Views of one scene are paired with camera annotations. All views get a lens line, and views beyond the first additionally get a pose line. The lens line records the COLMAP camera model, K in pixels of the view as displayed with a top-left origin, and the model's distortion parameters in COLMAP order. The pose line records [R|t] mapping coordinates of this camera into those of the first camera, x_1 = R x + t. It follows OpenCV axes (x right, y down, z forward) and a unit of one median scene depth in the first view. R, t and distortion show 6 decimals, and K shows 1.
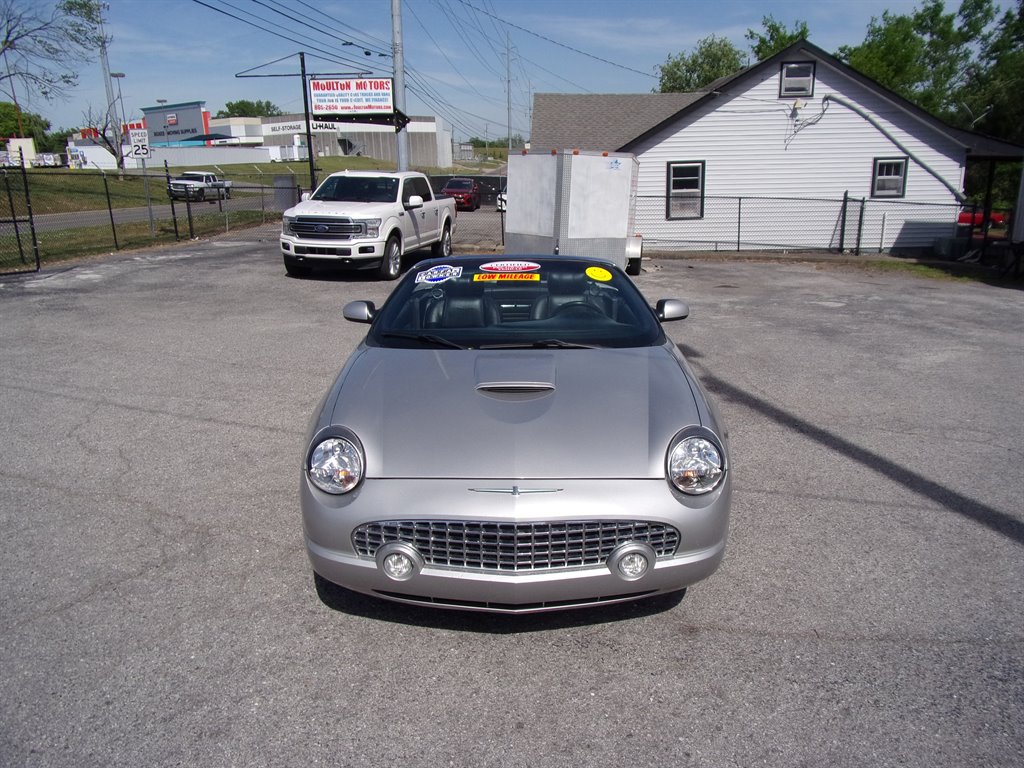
lens RADIAL K [[712.3, 0, 514.9], [0, 712.3, 391.3], [0, 0, 1]] dist [-0.069782, 0.037562]
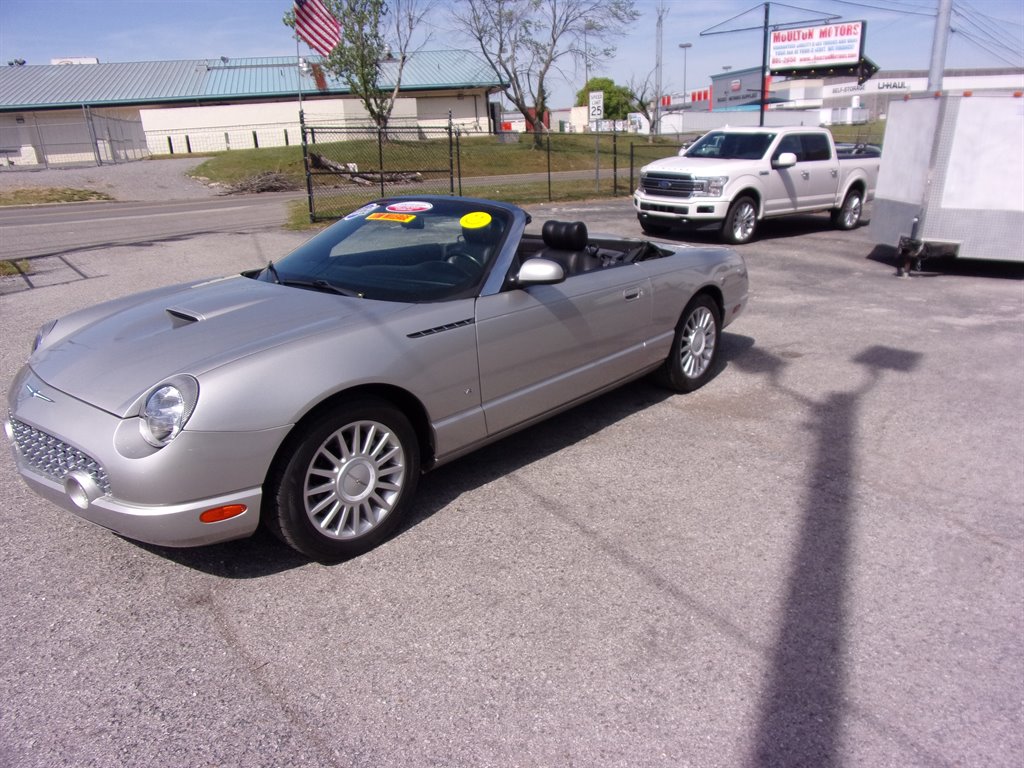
lens RADIAL K [[712.3, 0, 517.4], [0, 712.3, 391.1], [0, 0, 1]] dist [-0.069782, 0.037562]
pose [[0.751968, 0.201245, -0.627729, 0.148986], [-0.172572, 0.979148, 0.107180, -0.013159], [0.636210, 0.027733, 0.771018, 0.077281]]
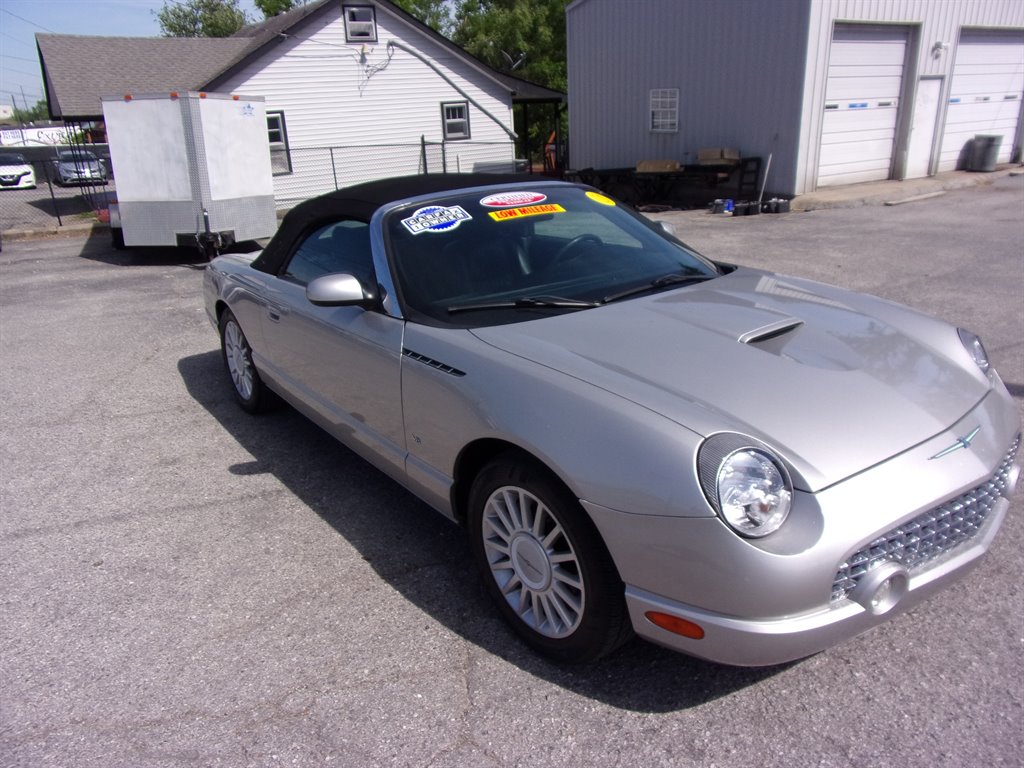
lens RADIAL K [[712.3, 0, 516.0], [0, 712.3, 387.0], [0, 0, 1]] dist [-0.069782, 0.037562]
pose [[0.790514, -0.234268, 0.565868, -0.097730], [0.207346, 0.971761, 0.112646, -0.013271], [-0.576278, 0.028283, 0.816764, 0.077597]]
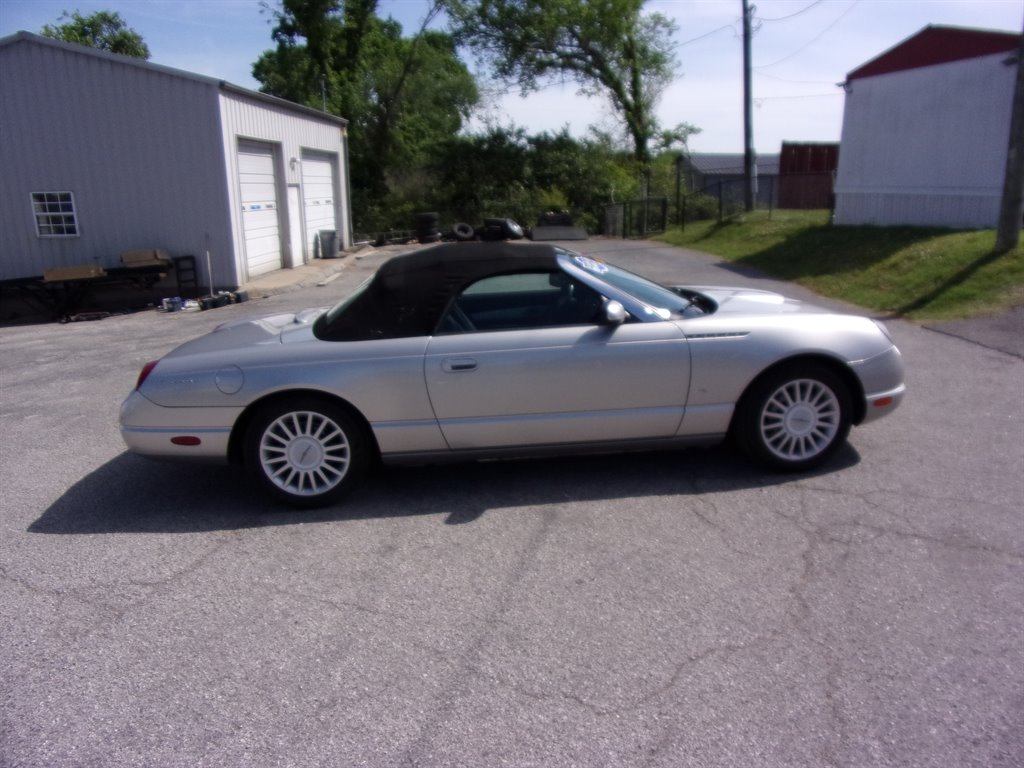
lens RADIAL K [[712.3, 0, 516.0], [0, 712.3, 379.9], [0, 0, 1]] dist [-0.069782, 0.037562]
pose [[-0.079624, -0.230795, 0.969739, -0.224949], [0.322002, 0.914719, 0.244139, -0.059871], [-0.943385, 0.331697, 0.001483, 0.233787]]
